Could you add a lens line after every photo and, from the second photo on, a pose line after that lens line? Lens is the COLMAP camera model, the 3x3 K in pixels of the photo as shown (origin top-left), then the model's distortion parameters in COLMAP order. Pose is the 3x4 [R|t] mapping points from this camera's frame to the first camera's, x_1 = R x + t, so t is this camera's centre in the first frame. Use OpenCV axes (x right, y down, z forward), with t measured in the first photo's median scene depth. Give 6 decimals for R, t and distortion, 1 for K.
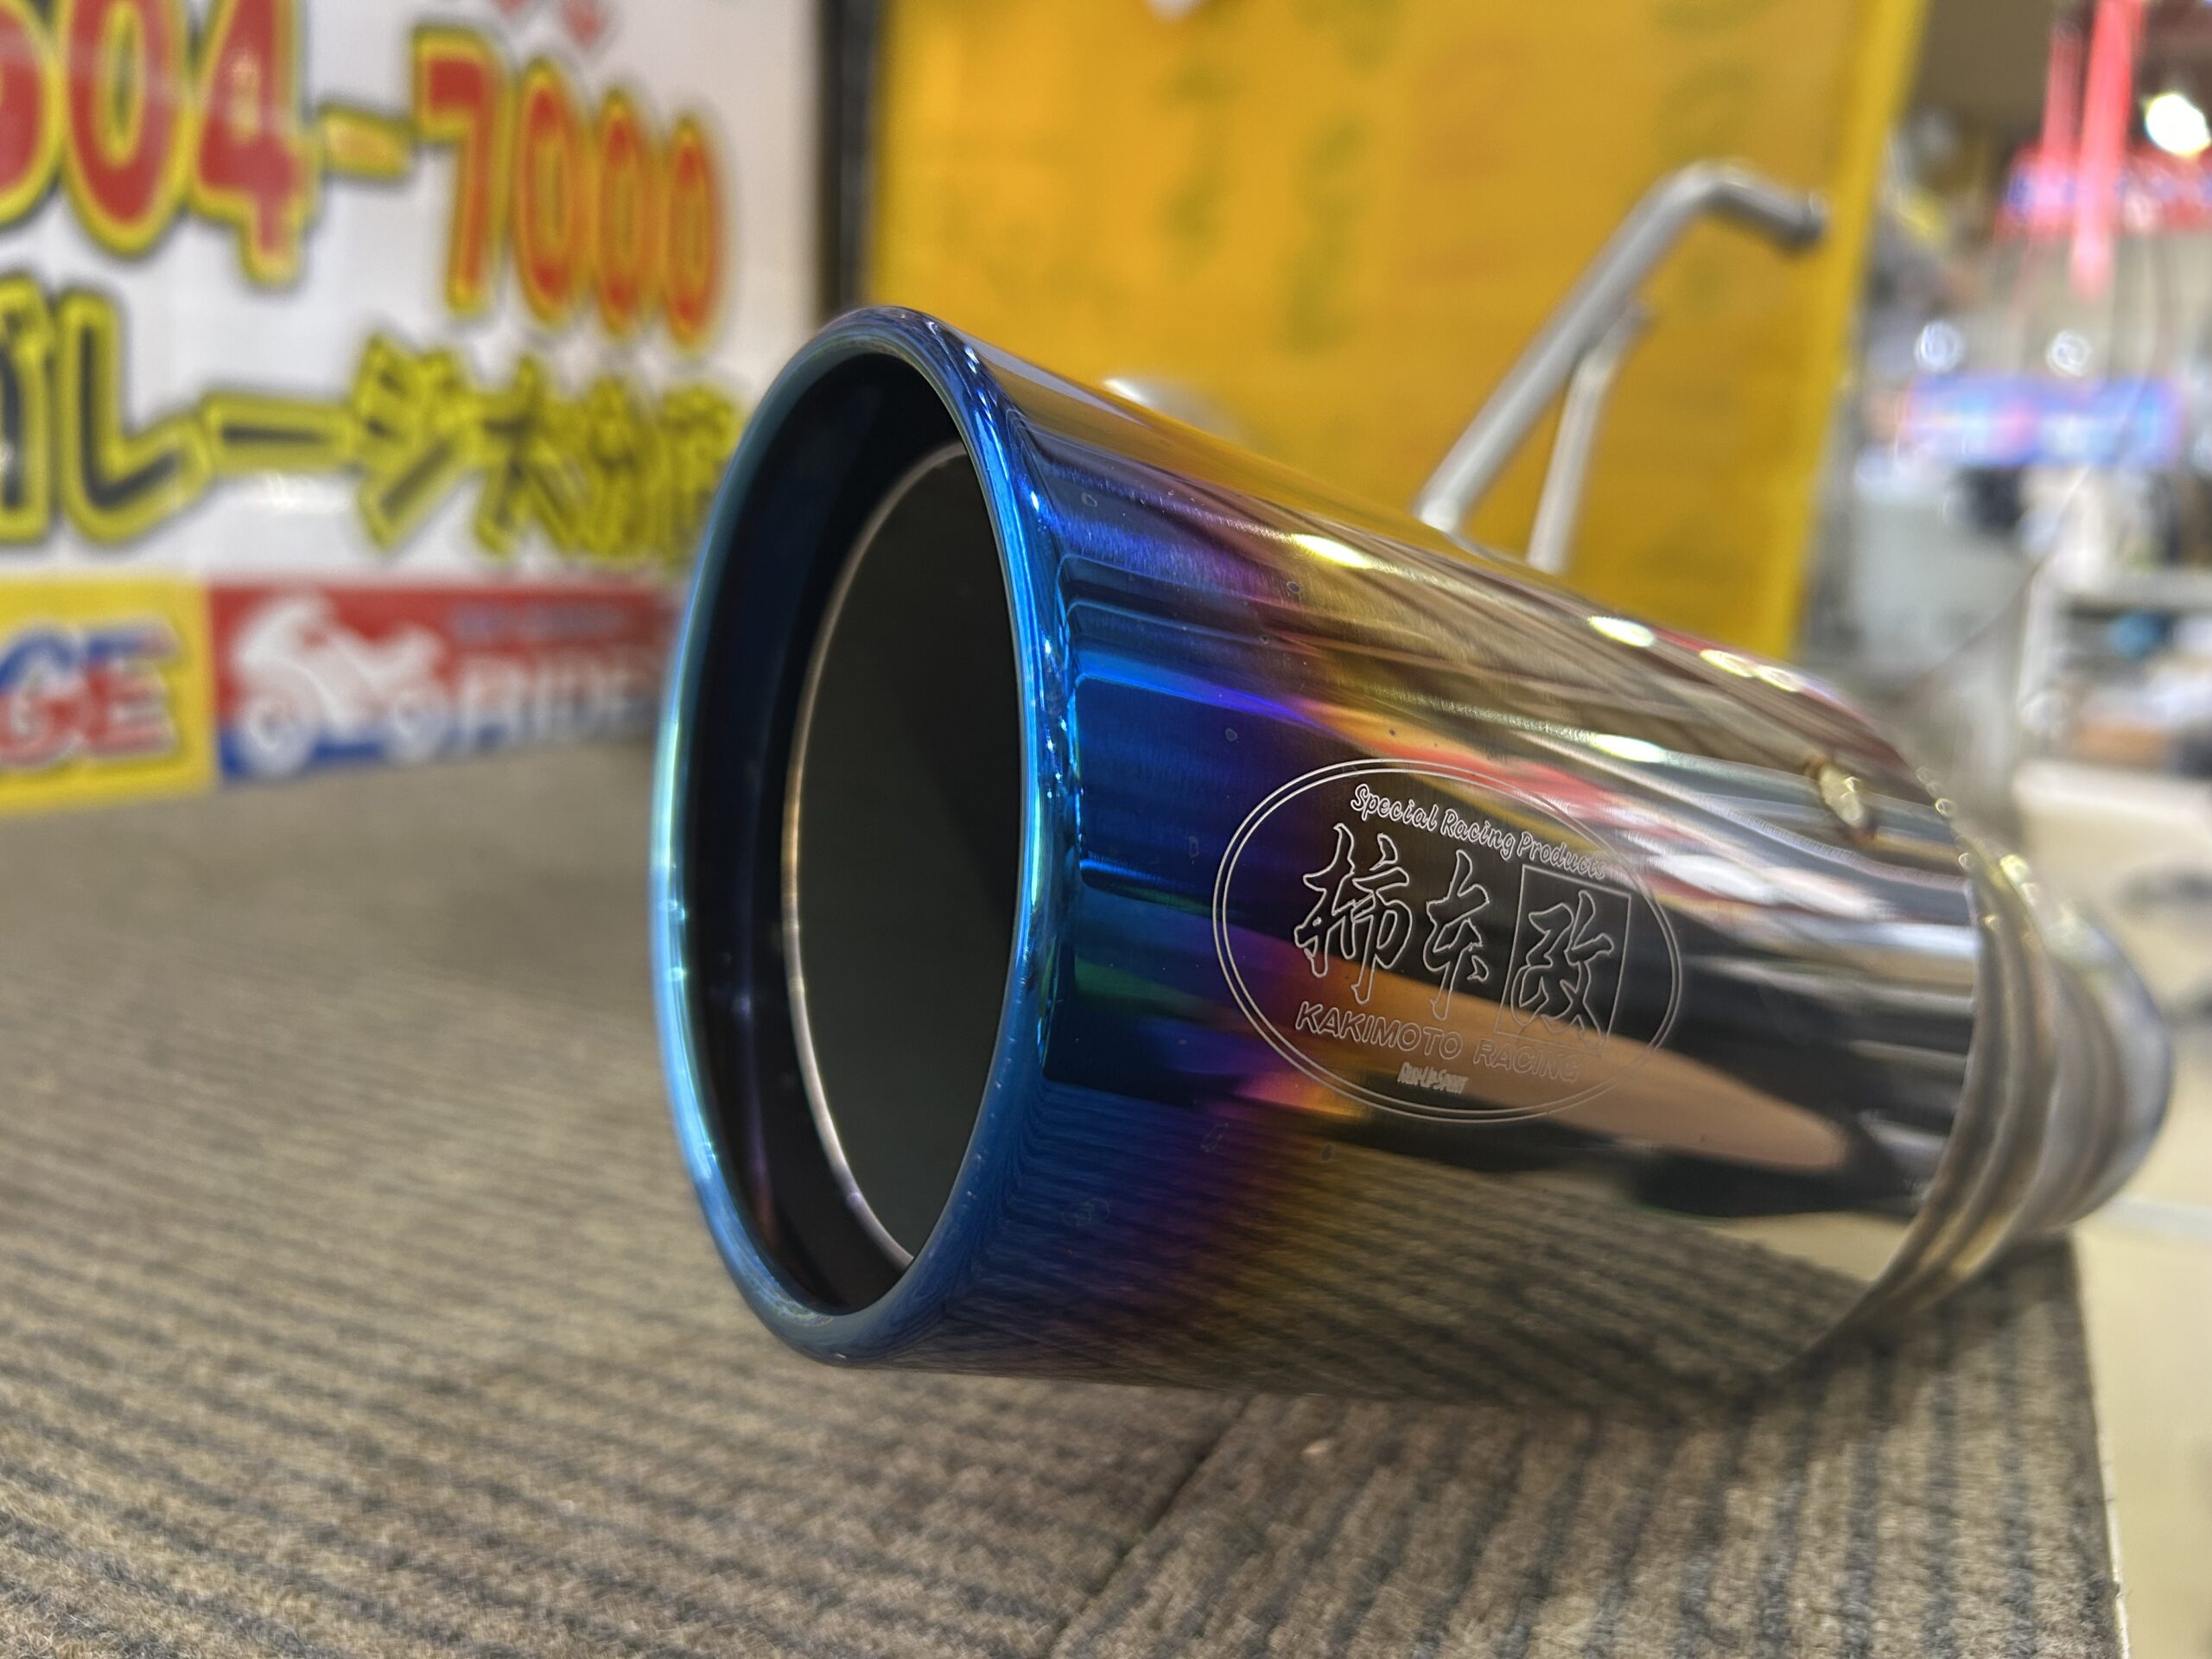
lens RADIAL K [[1691.1, 0, 1106.0], [0, 1691.1, 829.5], [0, 0, 1]] dist [0.008042, -0.002090]
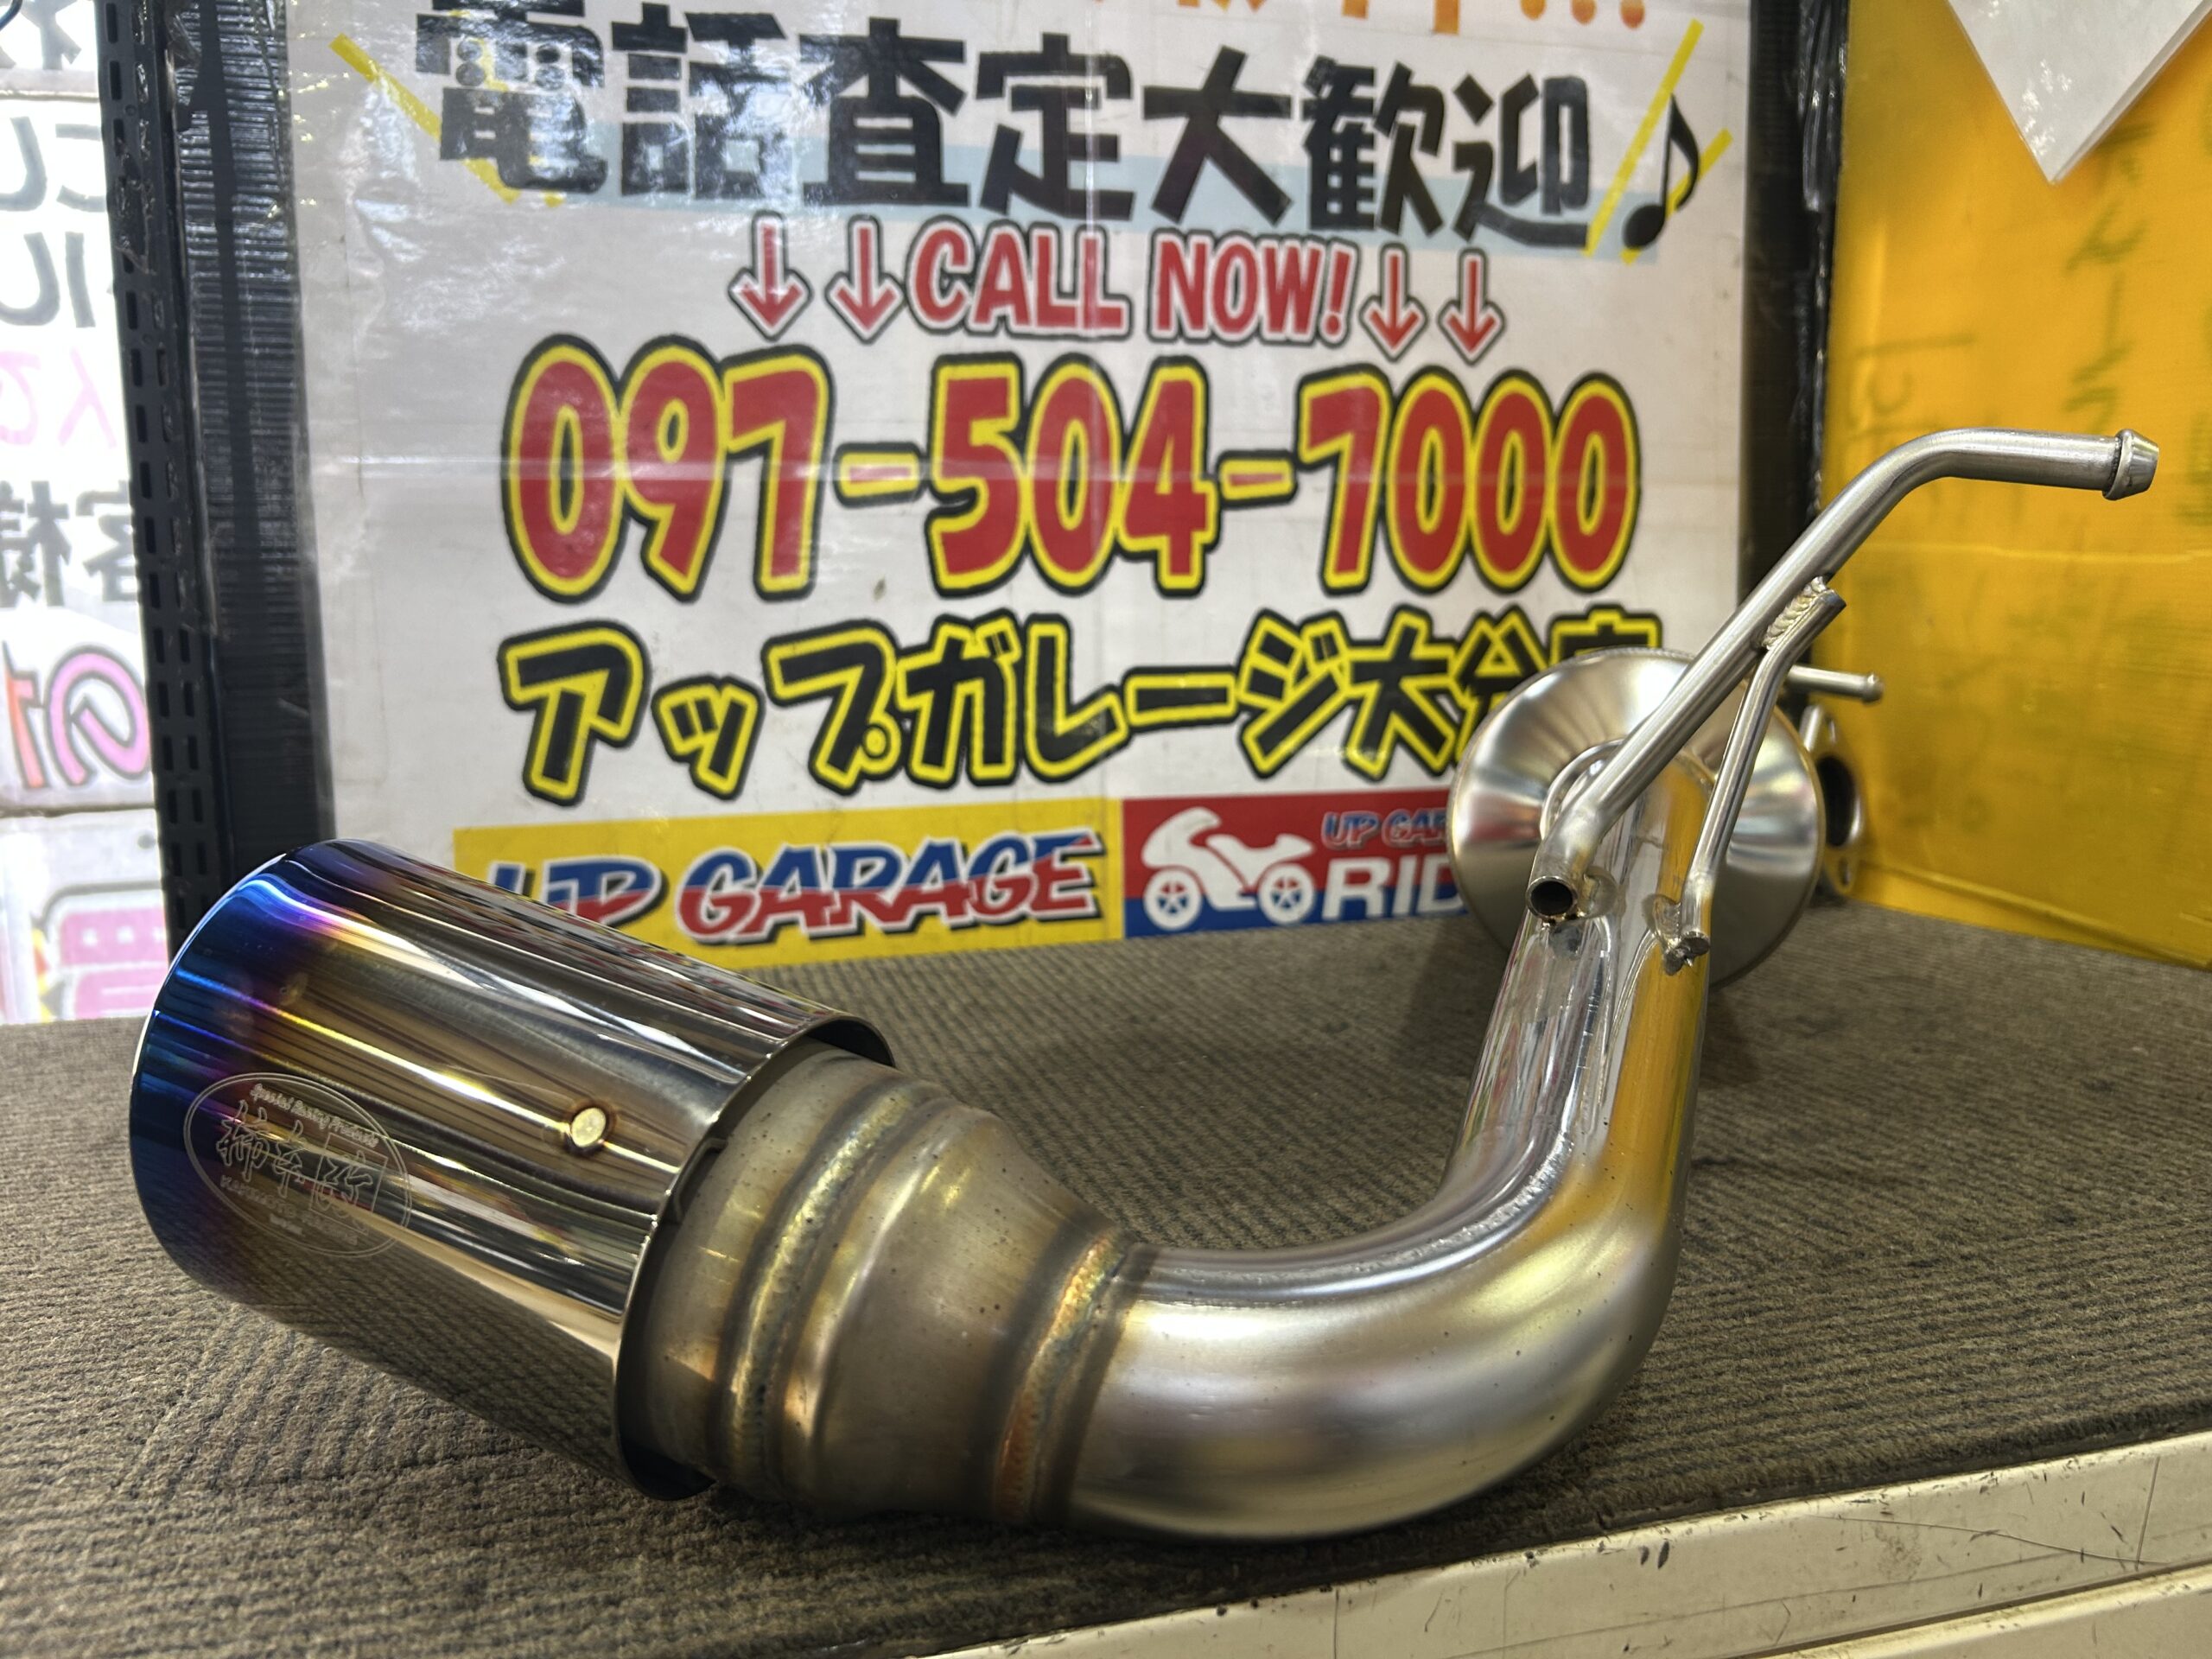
lens RADIAL K [[1691.1, 0, 1106.0], [0, 1691.1, 829.5], [0, 0, 1]] dist [0.008042, -0.002090]
pose [[0.633340, 0.043874, -0.772629, 0.556263], [-0.091599, 0.995623, -0.018549, -0.091525], [0.768433, 0.082520, 0.634587, 0.078017]]
